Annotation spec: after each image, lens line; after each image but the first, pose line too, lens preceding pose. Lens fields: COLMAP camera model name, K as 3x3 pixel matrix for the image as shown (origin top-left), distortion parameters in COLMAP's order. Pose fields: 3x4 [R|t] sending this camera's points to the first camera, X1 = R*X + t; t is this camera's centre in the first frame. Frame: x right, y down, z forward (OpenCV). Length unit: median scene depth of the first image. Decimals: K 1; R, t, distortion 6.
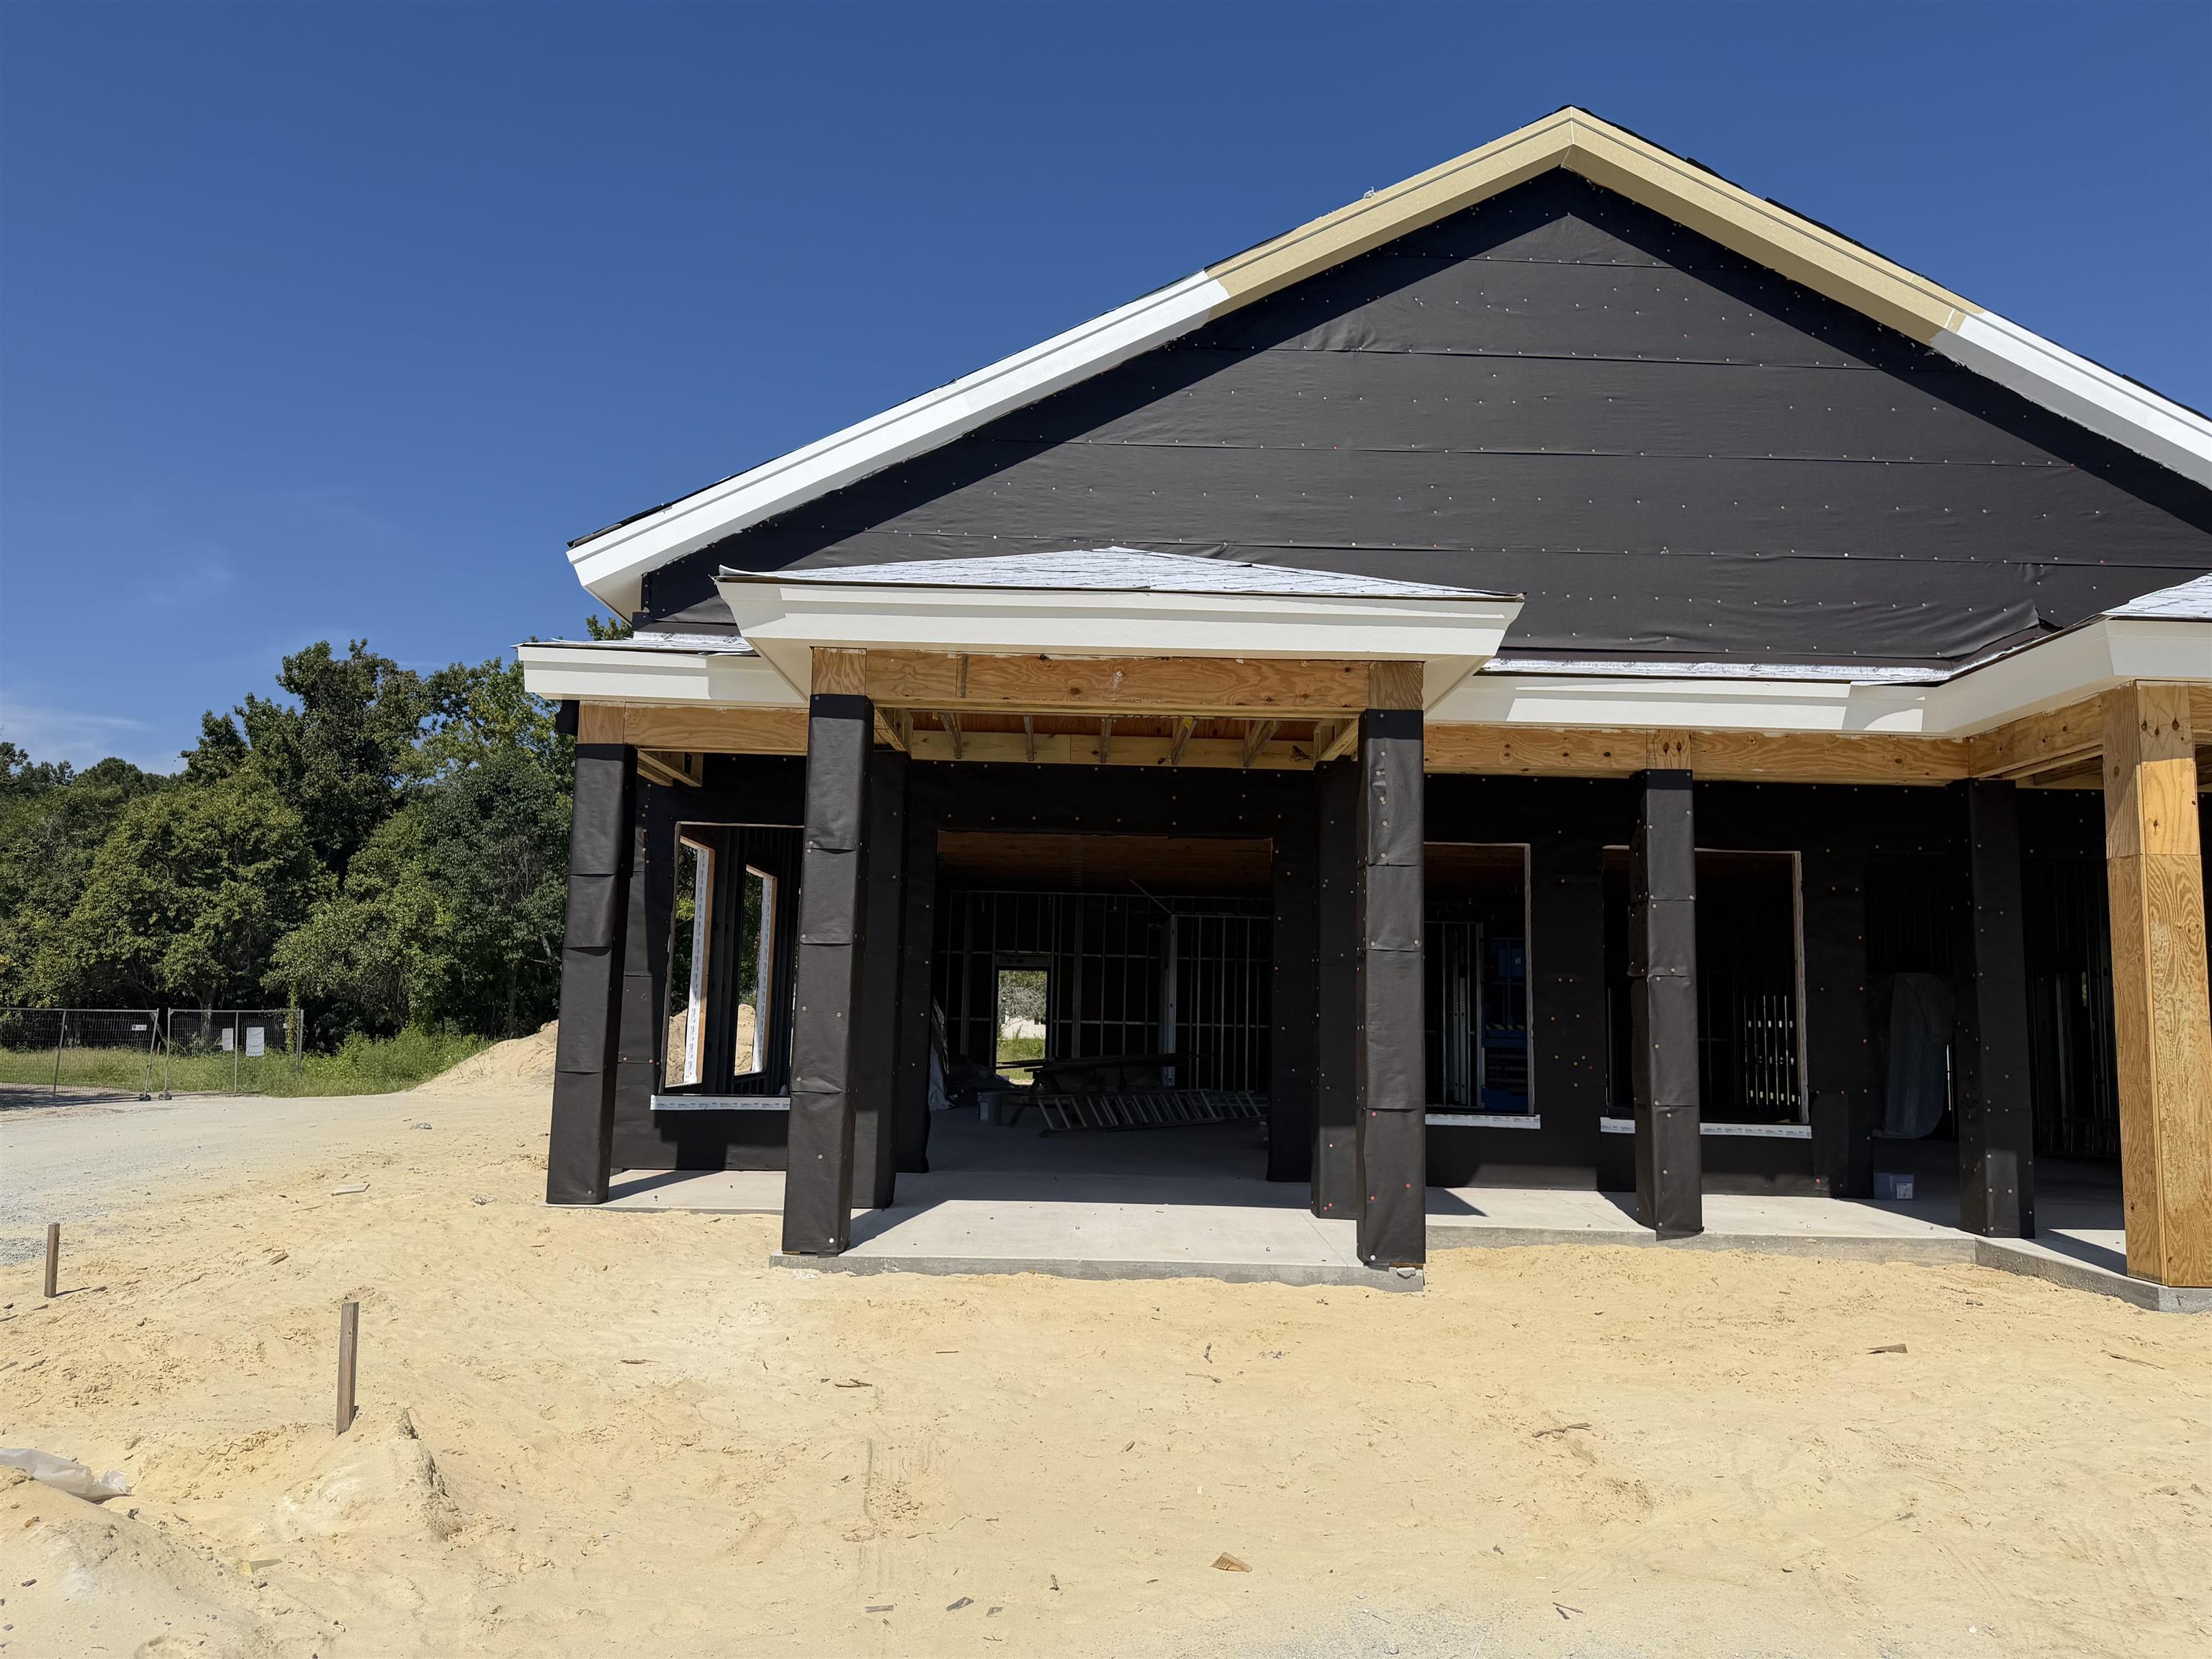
lens RADIAL K [[1522.2, 0, 1106.0], [0, 1522.2, 829.5], [0, 0, 1]] dist [0.157715, -0.226388]
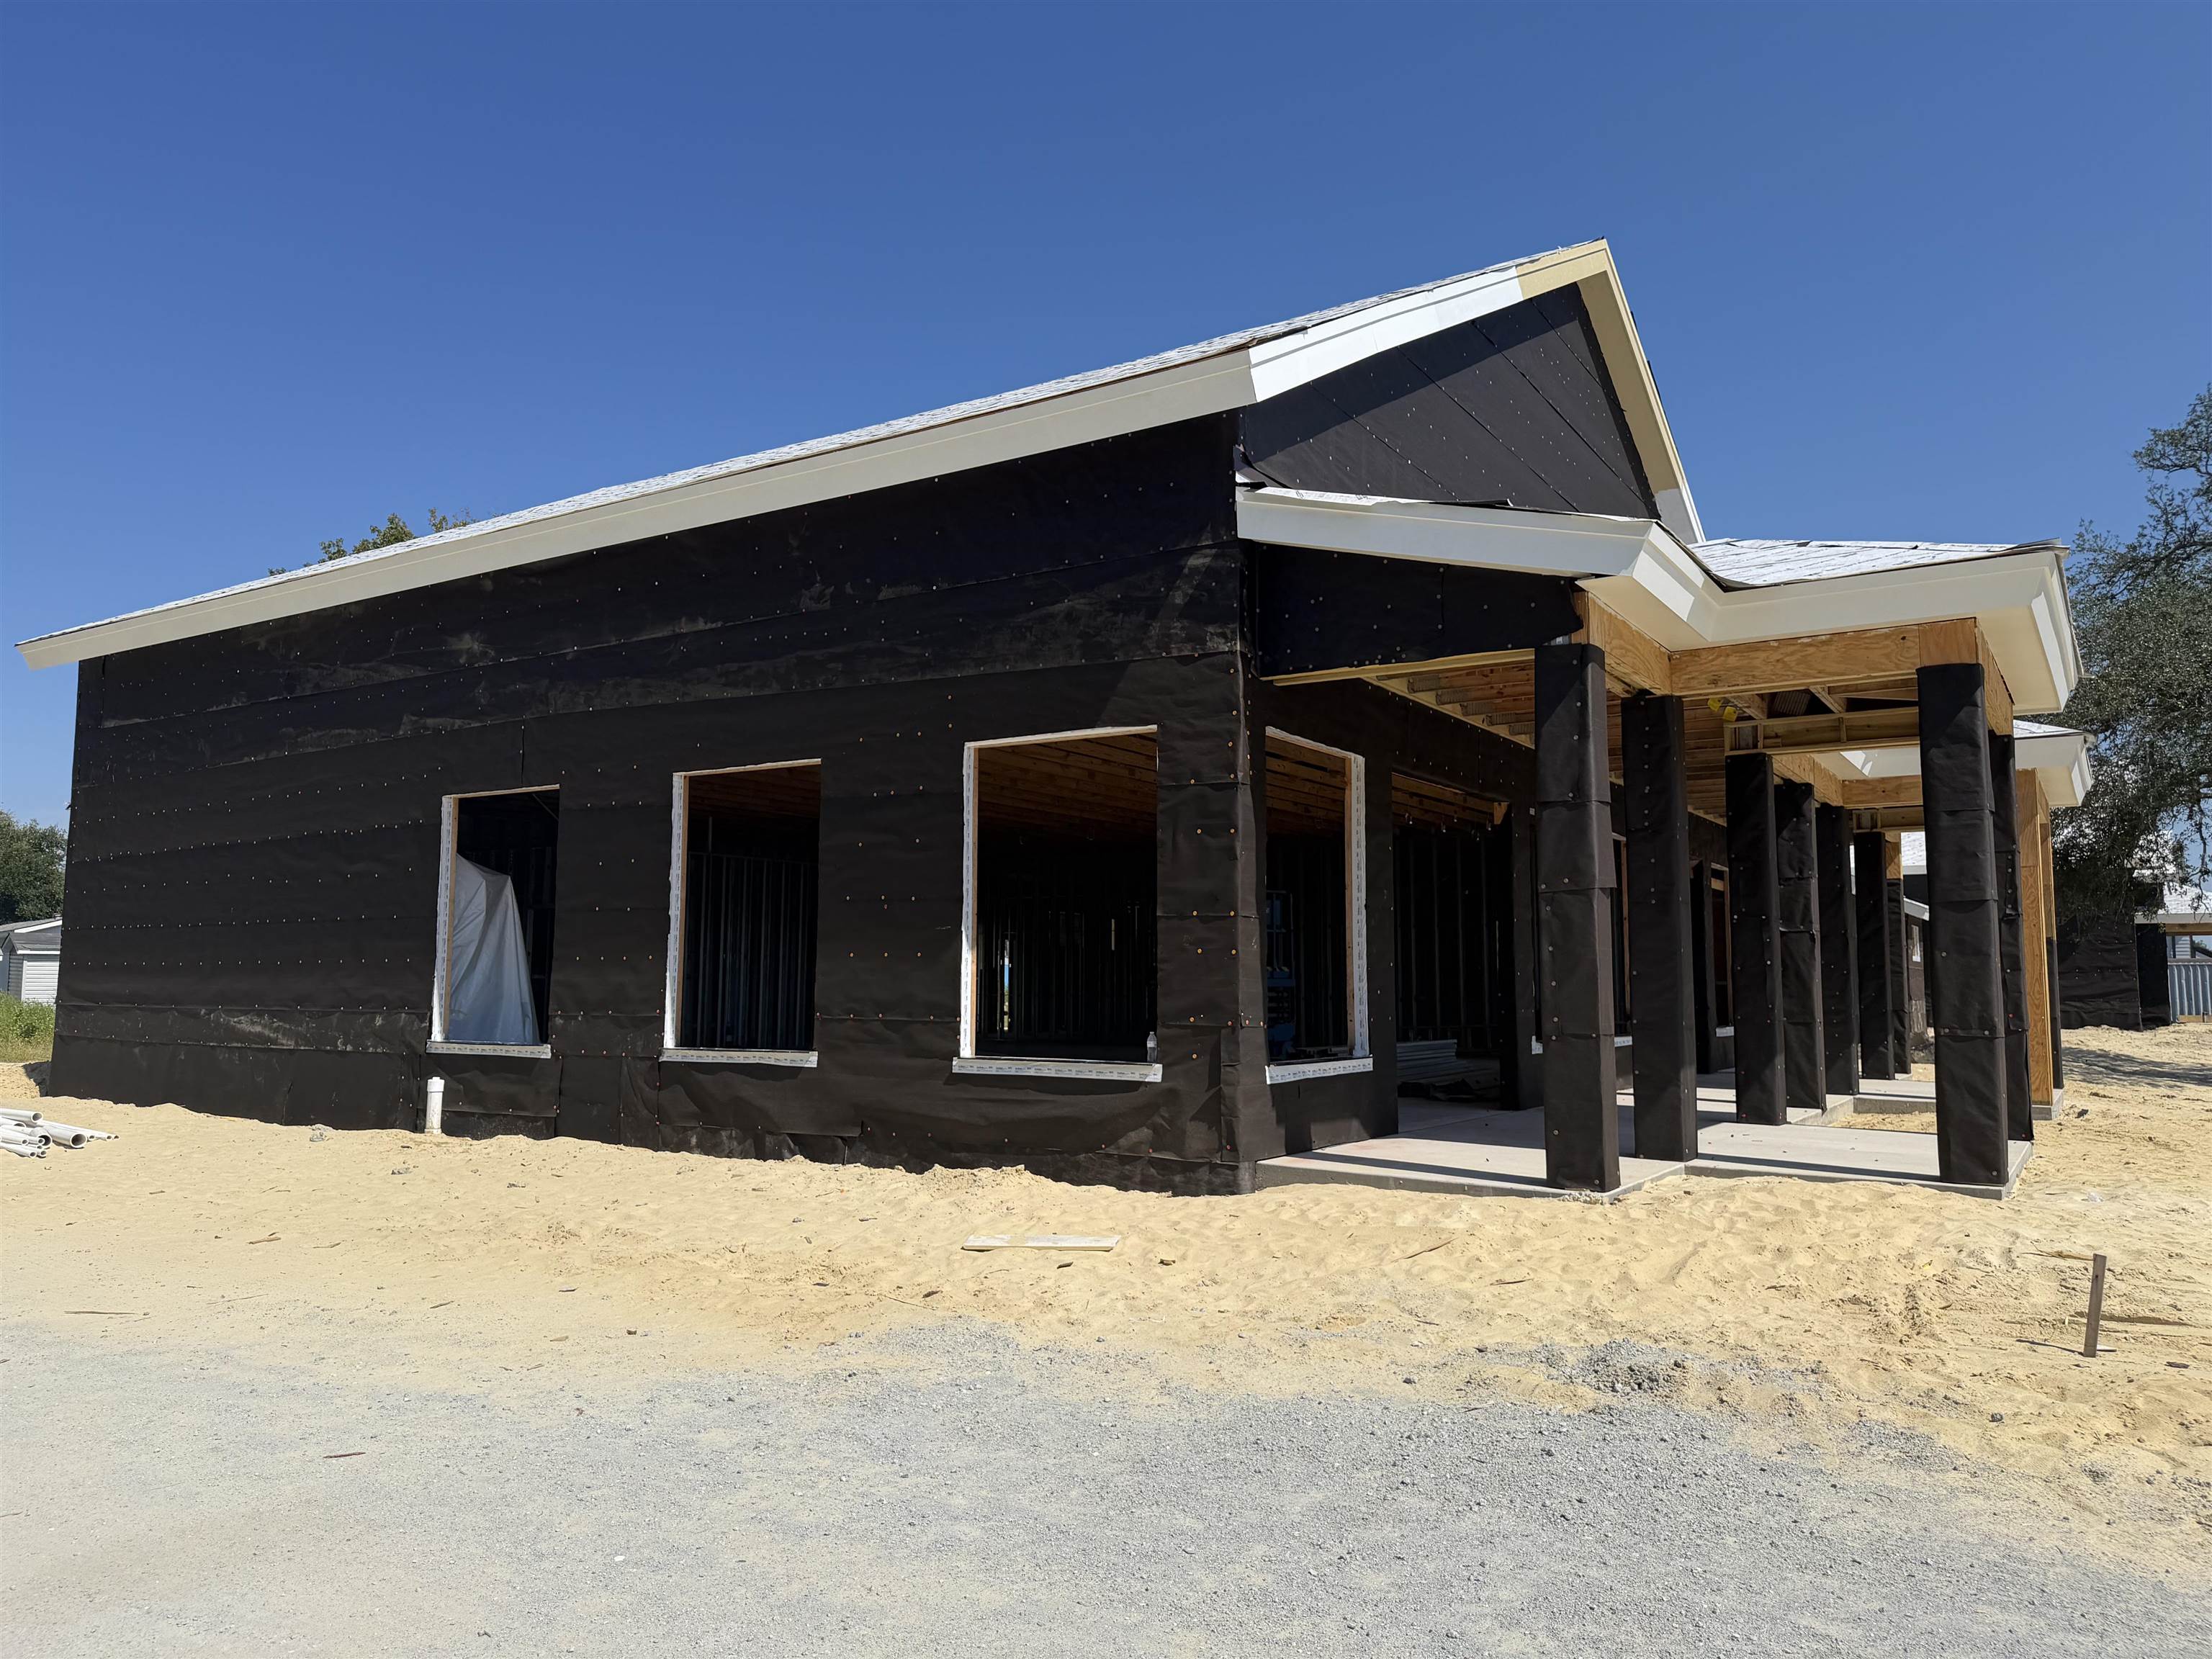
lens RADIAL K [[1522.2, 0, 1106.0], [0, 1522.2, 829.5], [0, 0, 1]] dist [0.157715, -0.226388]
pose [[0.558231, 0.056979, 0.827727, -1.205598], [-0.082315, 0.996520, -0.013084, 0.081155], [-0.825592, -0.060830, 0.560979, 0.763461]]
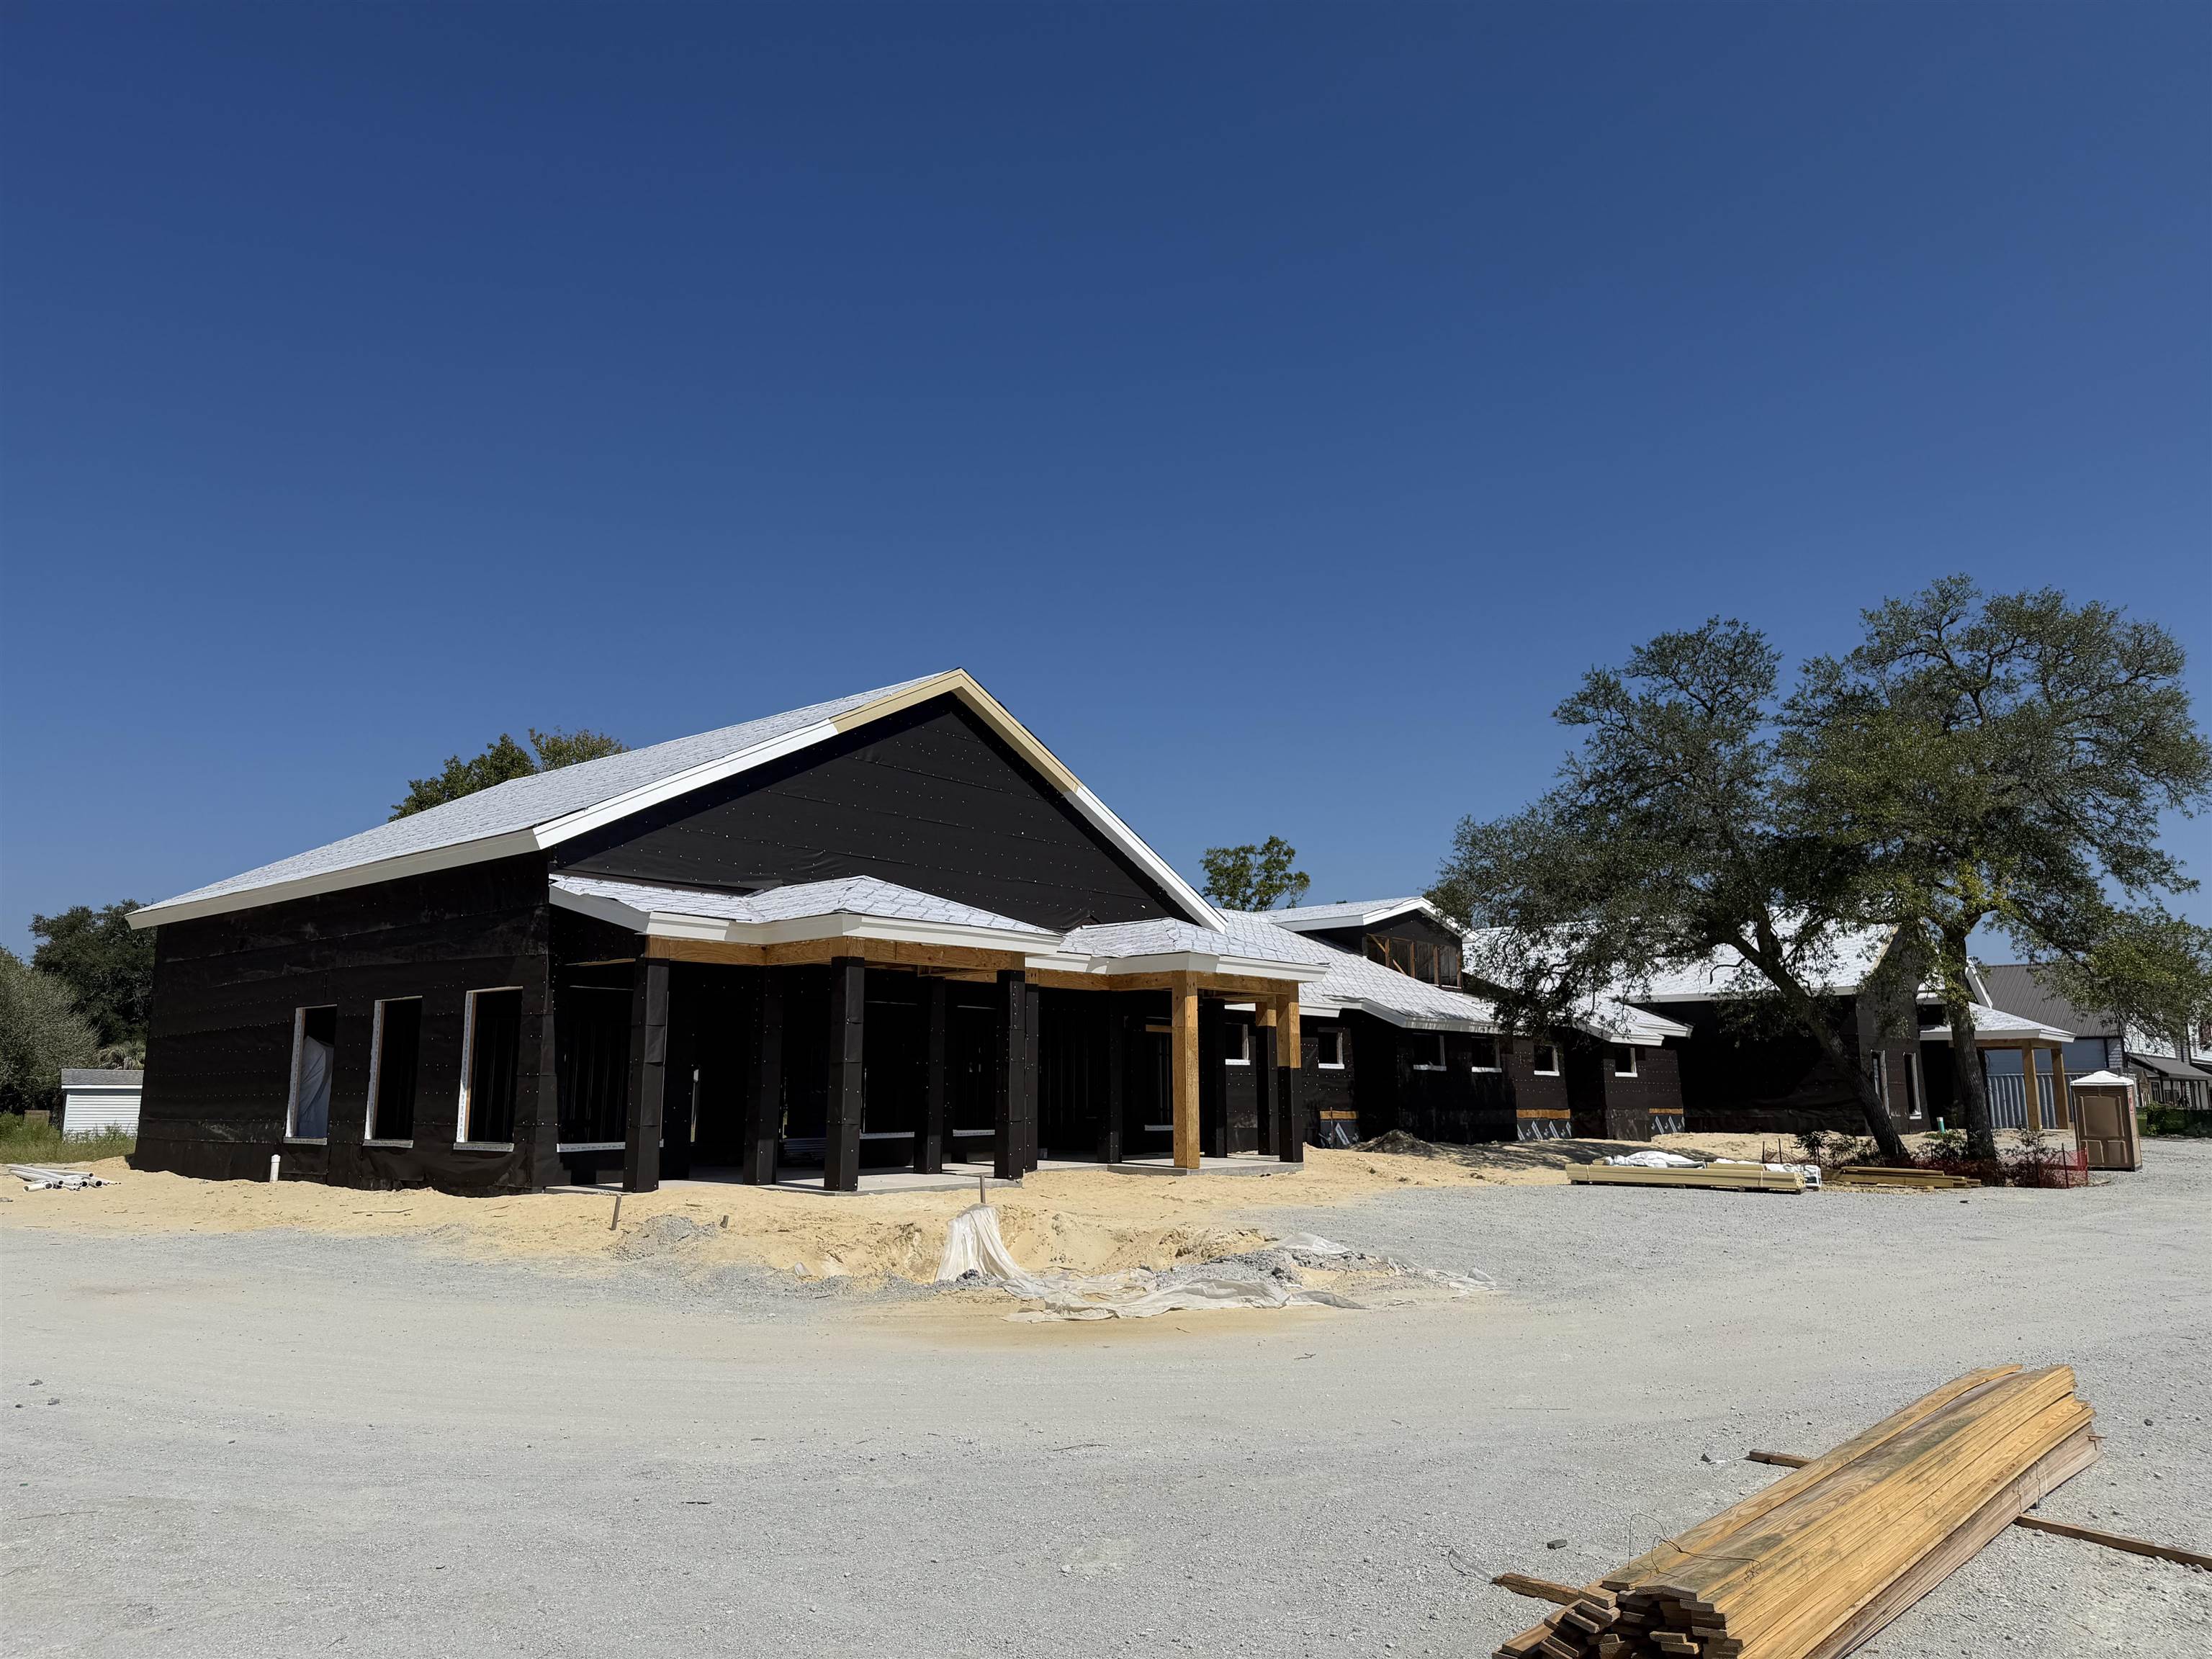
lens RADIAL K [[1550.0, 0, 1131.0], [0, 1550.0, 828.7], [0, 0, 1]] dist [-0.006564, -0.001871]
pose [[0.652764, 0.101316, 0.750756, -1.473767], [-0.063434, 0.994846, -0.079103, -0.104059], [-0.754901, 0.004012, 0.655827, -0.776105]]
